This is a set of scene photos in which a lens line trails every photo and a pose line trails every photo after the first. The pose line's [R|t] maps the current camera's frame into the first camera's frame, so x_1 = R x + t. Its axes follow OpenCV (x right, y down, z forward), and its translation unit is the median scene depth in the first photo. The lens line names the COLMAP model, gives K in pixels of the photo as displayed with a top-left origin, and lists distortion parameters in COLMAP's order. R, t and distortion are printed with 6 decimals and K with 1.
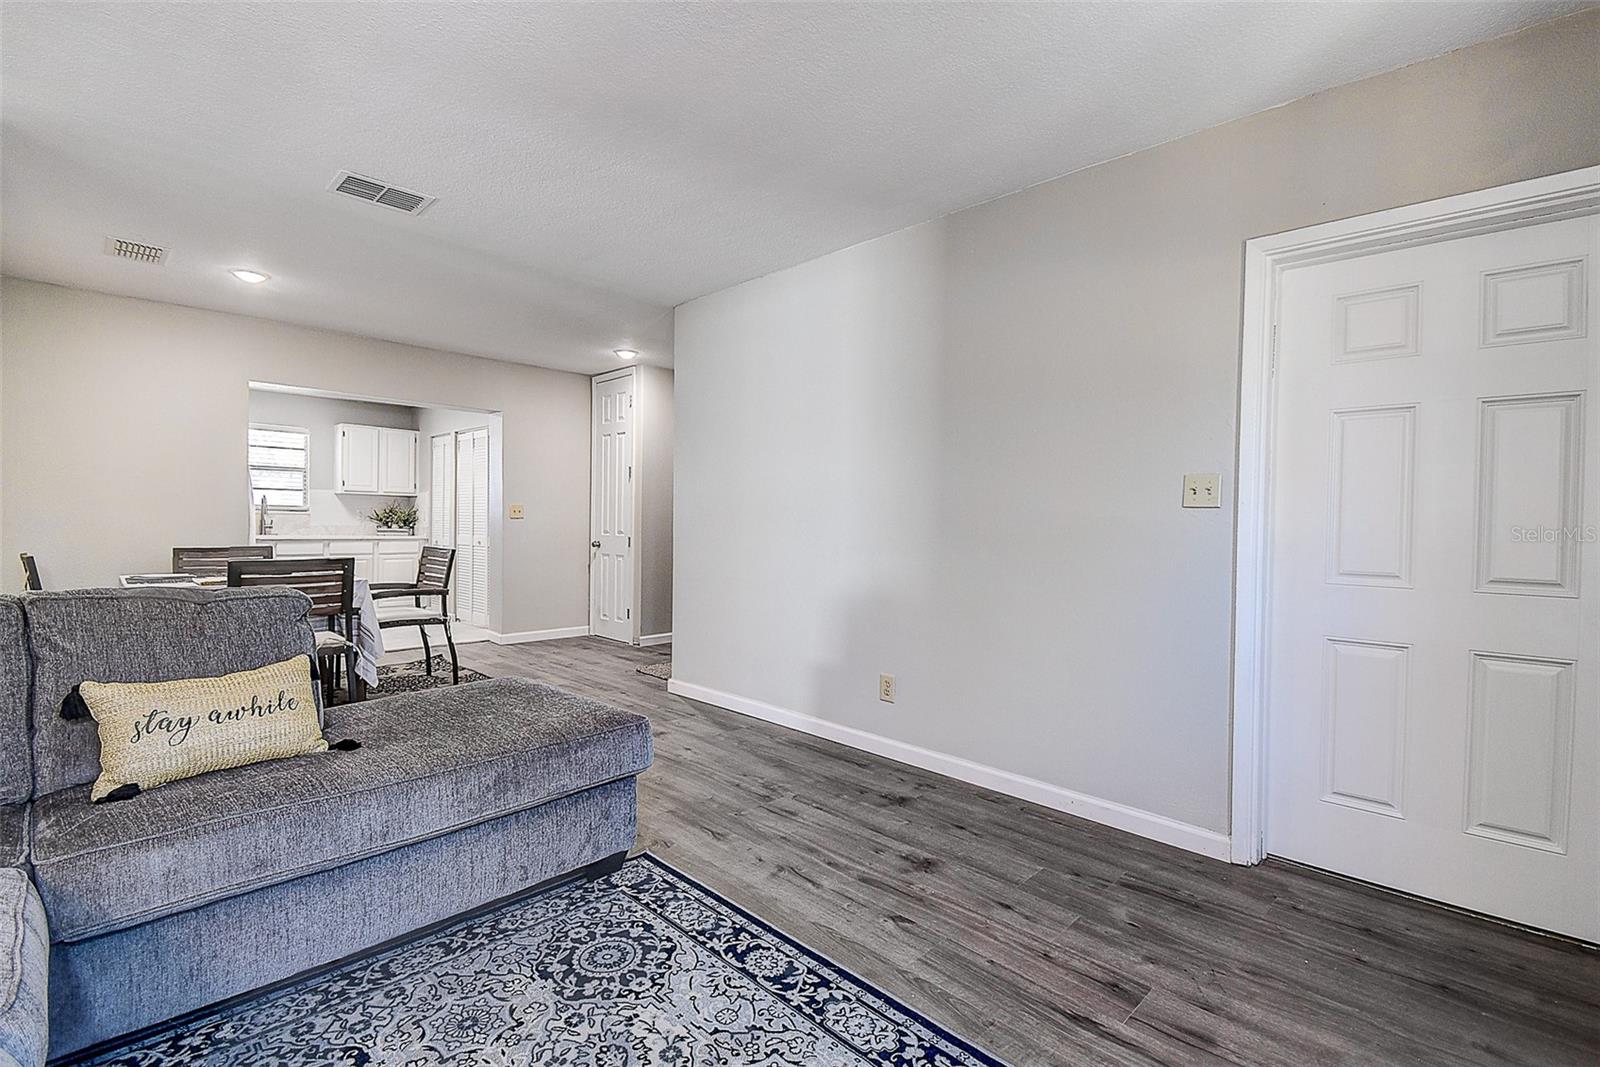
lens RADIAL K [[730.1, 0, 800.0], [0, 730.1, 533.5], [0, 0, 1]] dist [0.034520, -0.026183]
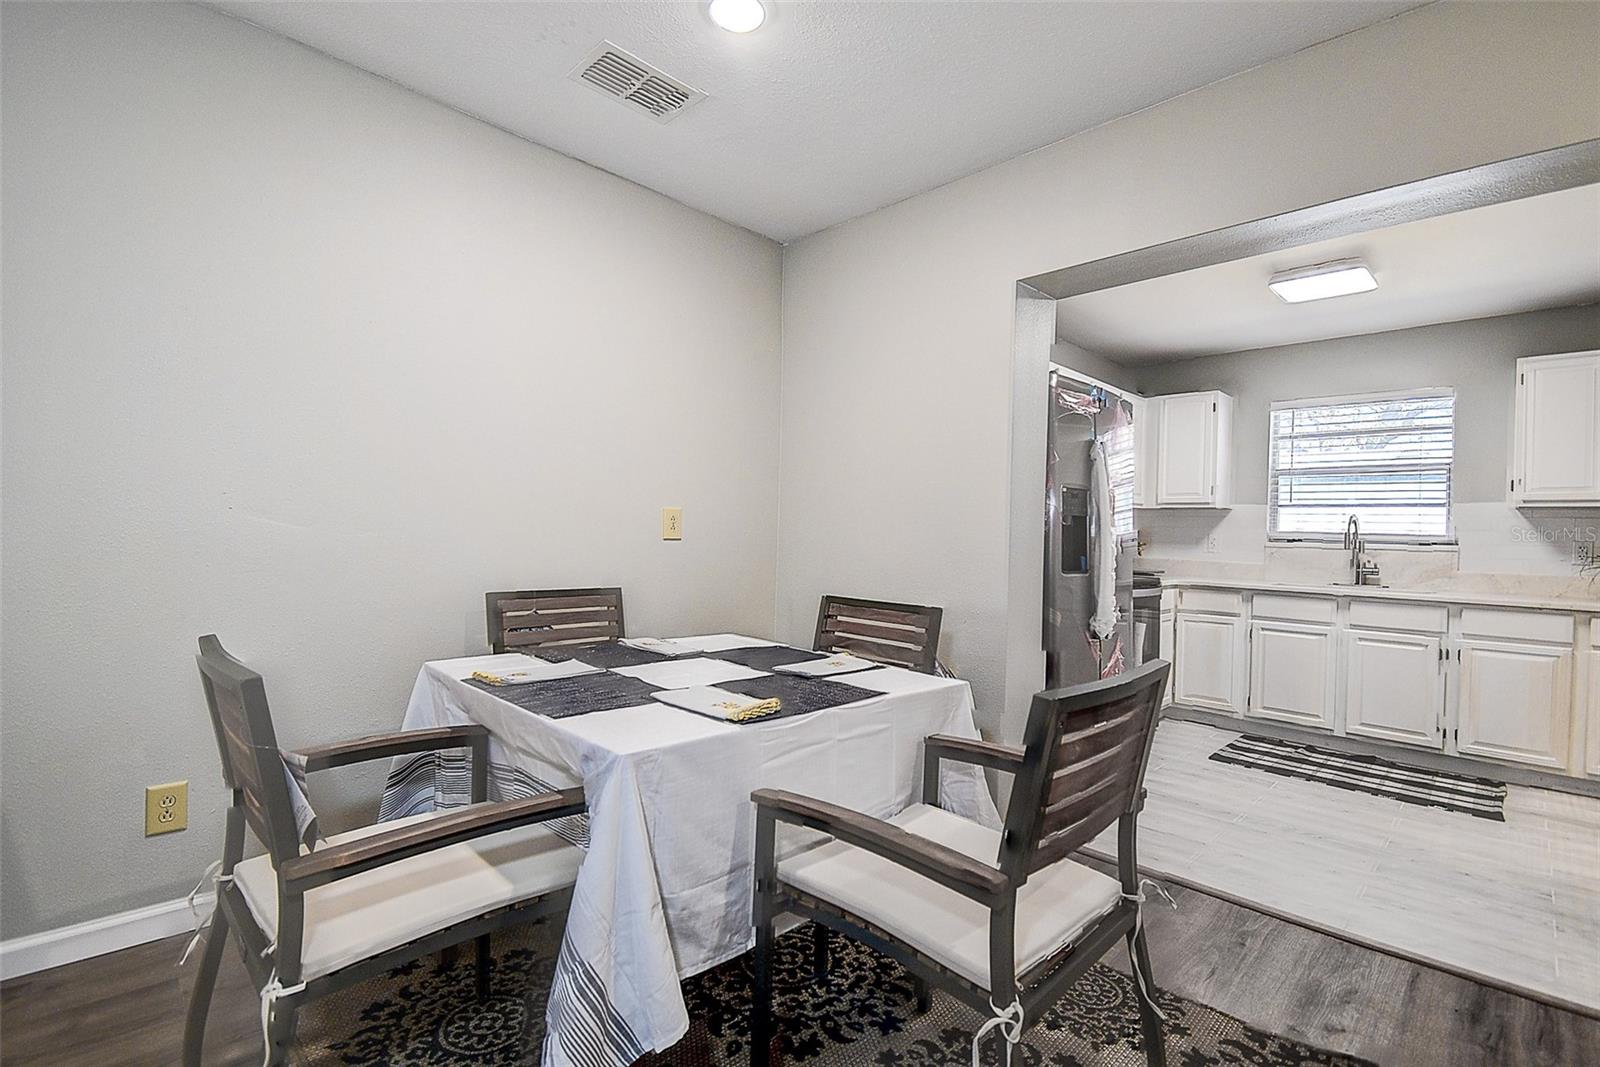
lens RADIAL K [[730.1, 0, 800.0], [0, 730.1, 533.5], [0, 0, 1]] dist [0.034520, -0.026183]
pose [[-0.003137, -0.015289, -0.999878, -0.176825], [-0.040787, 0.999053, -0.015148, -0.013972], [0.999163, 0.040734, -0.003758, 0.651757]]
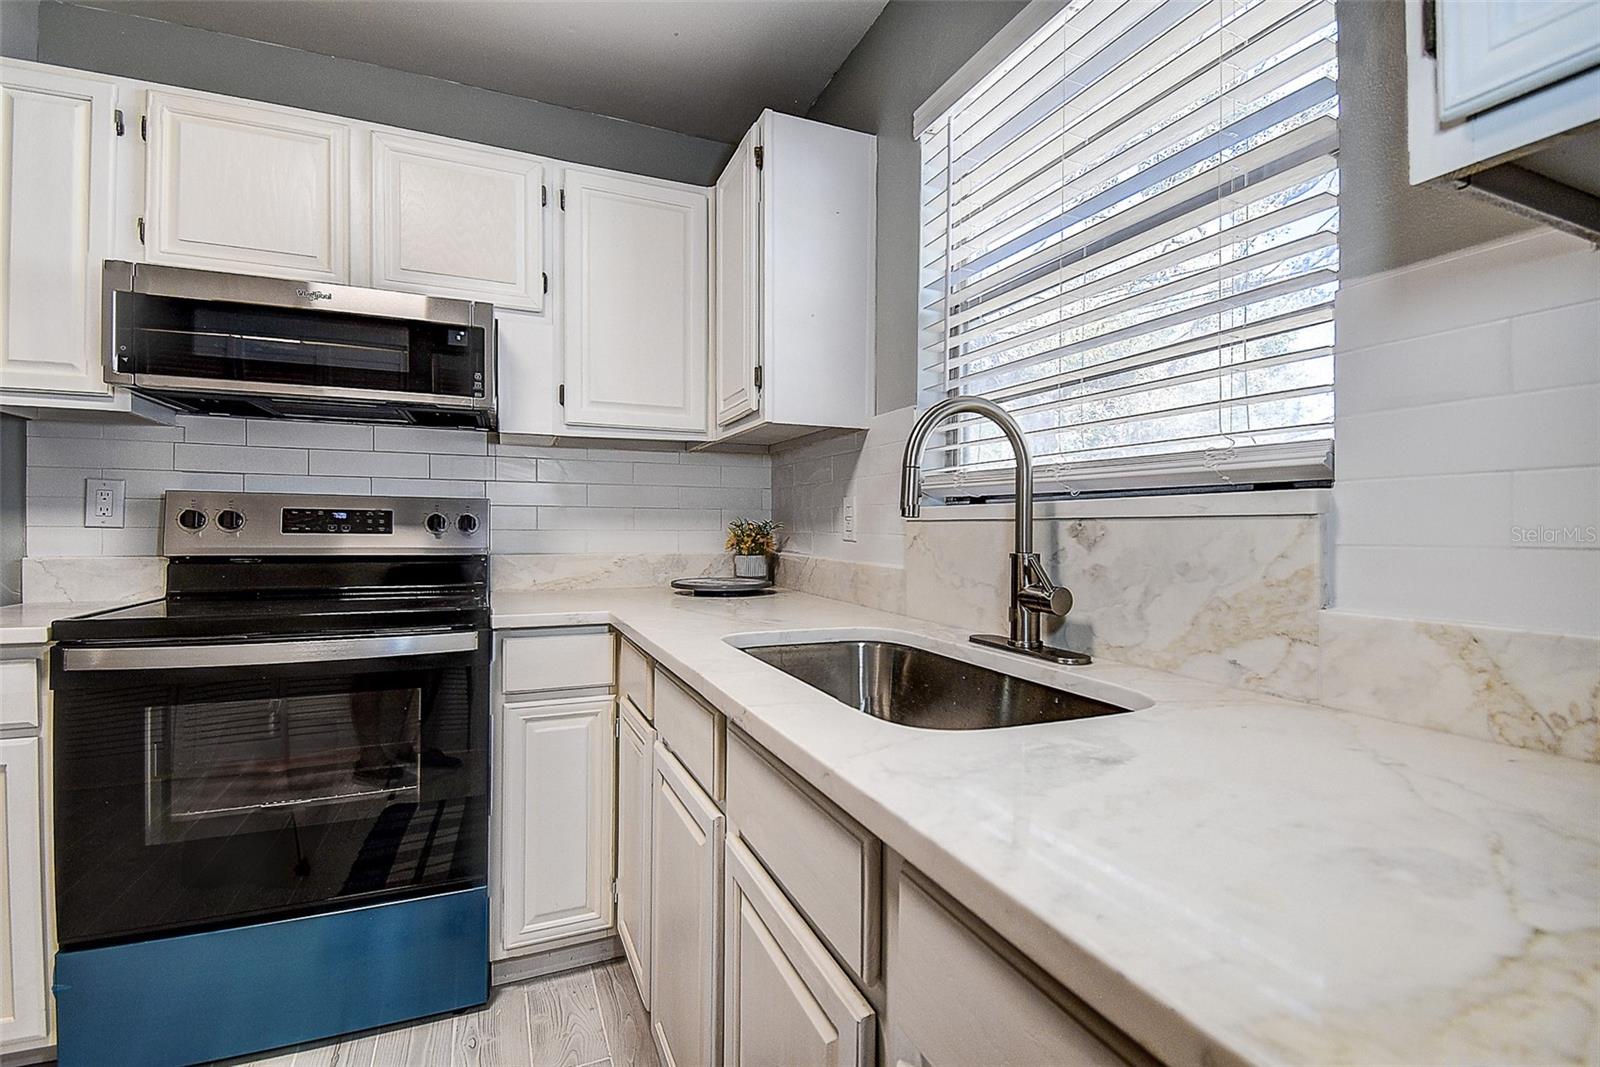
lens RADIAL K [[730.1, 0, 800.0], [0, 730.1, 533.5], [0, 0, 1]] dist [0.034520, -0.026183]
pose [[-0.387146, -0.009593, -0.921969, -0.647133], [-0.024003, 0.999712, -0.000322, -0.025443], [0.921706, 0.022005, -0.387265, 1.171212]]
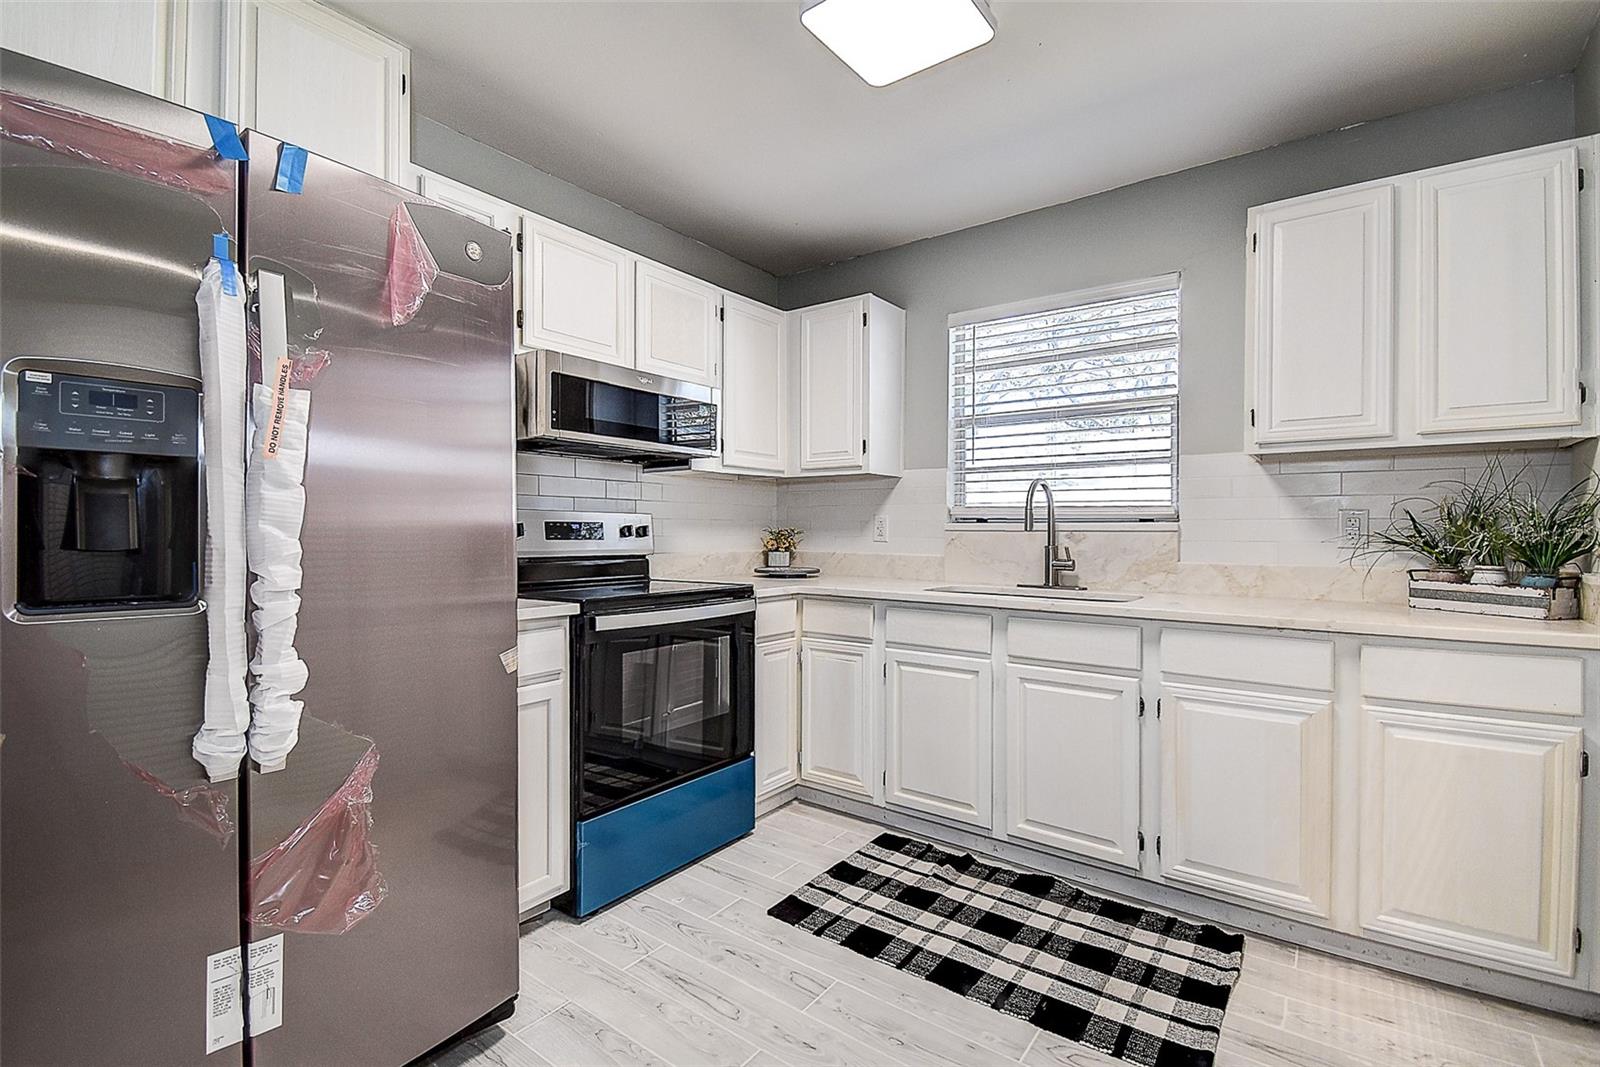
lens RADIAL K [[730.1, 0, 800.0], [0, 730.1, 533.5], [0, 0, 1]] dist [0.034520, -0.026183]
pose [[0.128087, -0.009632, -0.991716, -0.436334], [-0.014872, 0.999822, -0.011631, -0.021741], [0.991651, 0.016239, 0.127921, 0.952016]]
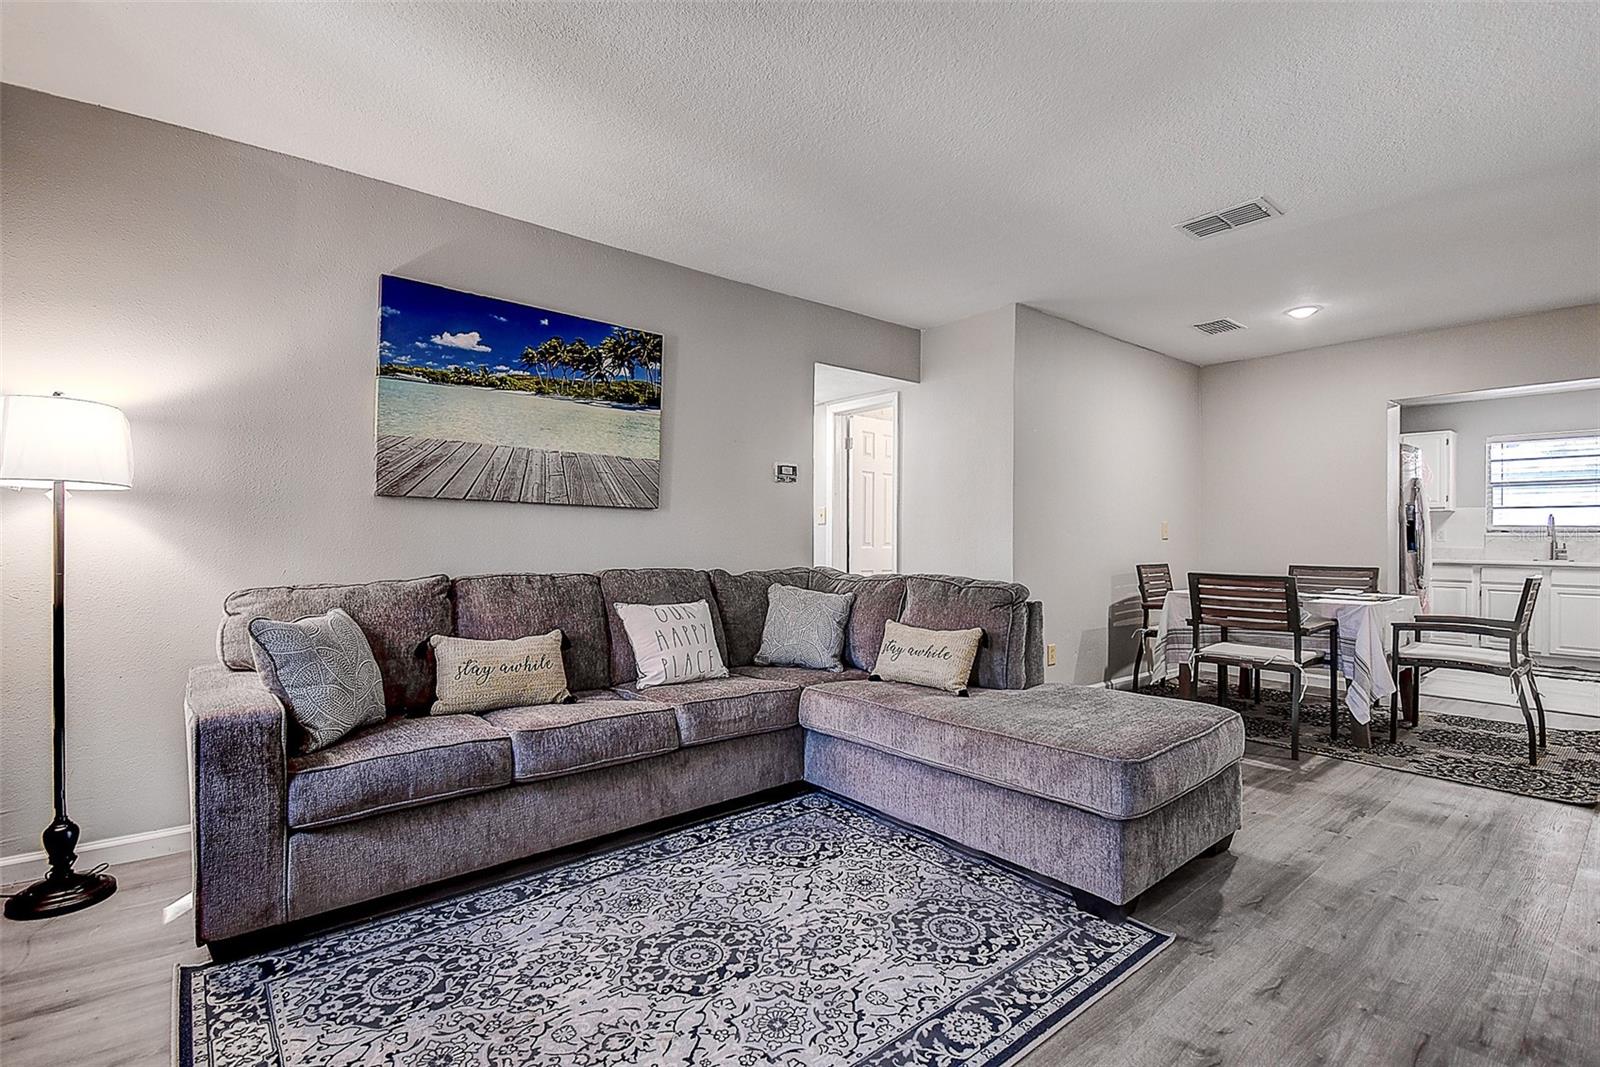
lens RADIAL K [[730.1, 0, 800.0], [0, 730.1, 533.5], [0, 0, 1]] dist [0.034520, -0.026183]
pose [[-0.106897, -0.017559, -0.994115, 0.245883], [-0.021055, 0.999660, -0.015393, 0.002629], [0.994047, 0.019285, -0.107231, 0.251447]]
